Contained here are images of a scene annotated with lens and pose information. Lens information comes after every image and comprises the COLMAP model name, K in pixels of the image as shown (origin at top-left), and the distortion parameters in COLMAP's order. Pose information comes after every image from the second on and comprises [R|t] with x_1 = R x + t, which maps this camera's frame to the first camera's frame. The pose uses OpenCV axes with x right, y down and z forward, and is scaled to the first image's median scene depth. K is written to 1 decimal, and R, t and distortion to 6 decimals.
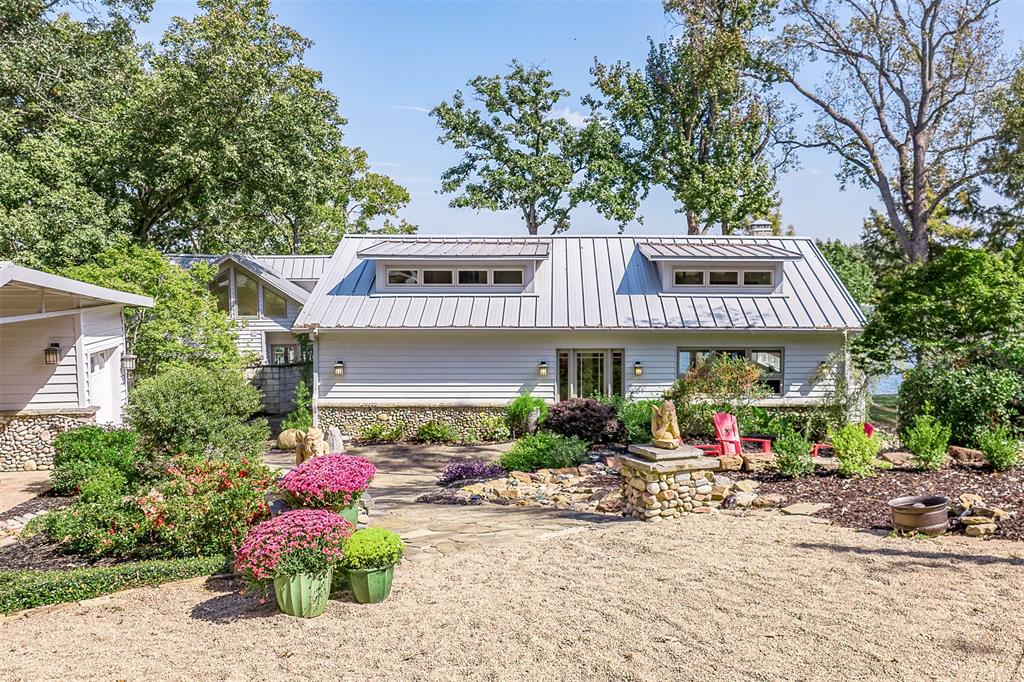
lens RADIAL K [[706.0, 0, 532.2], [0, 706.0, 341.0], [0, 0, 1]] dist [-0.033853, 0.001981]
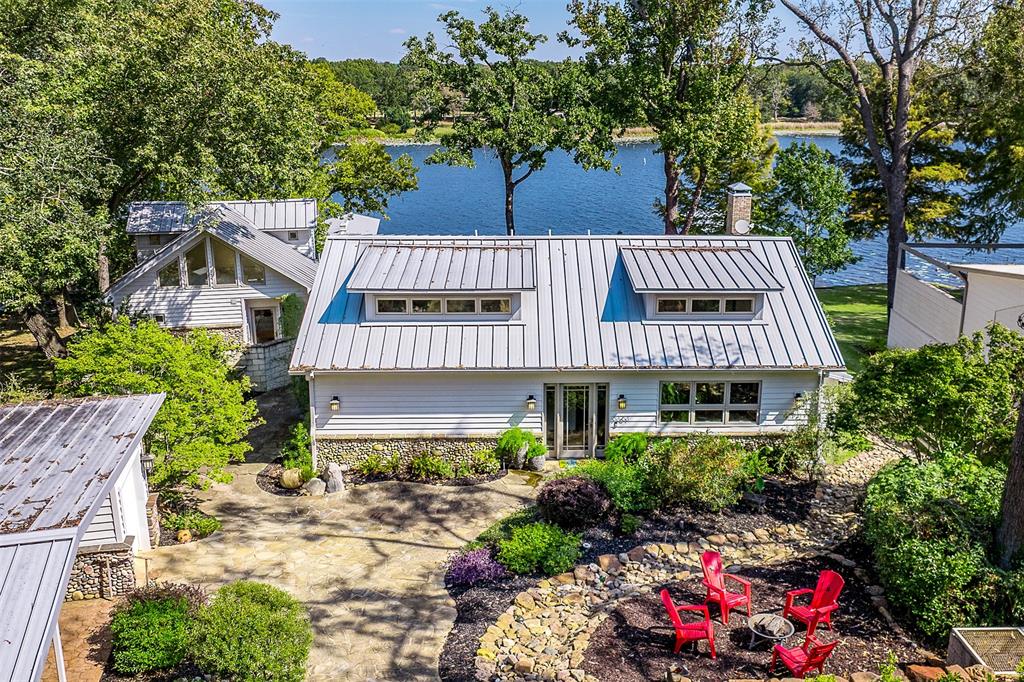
lens RADIAL K [[709.2, 0, 512.0], [0, 709.2, 341.0], [0, 0, 1]] dist [-0.031718, -0.001729]
pose [[0.999857, -0.010440, 0.013277, -0.025142], [0.008387, 0.989213, 0.146243, -0.200419], [-0.014660, -0.146110, 0.989160, -0.022858]]
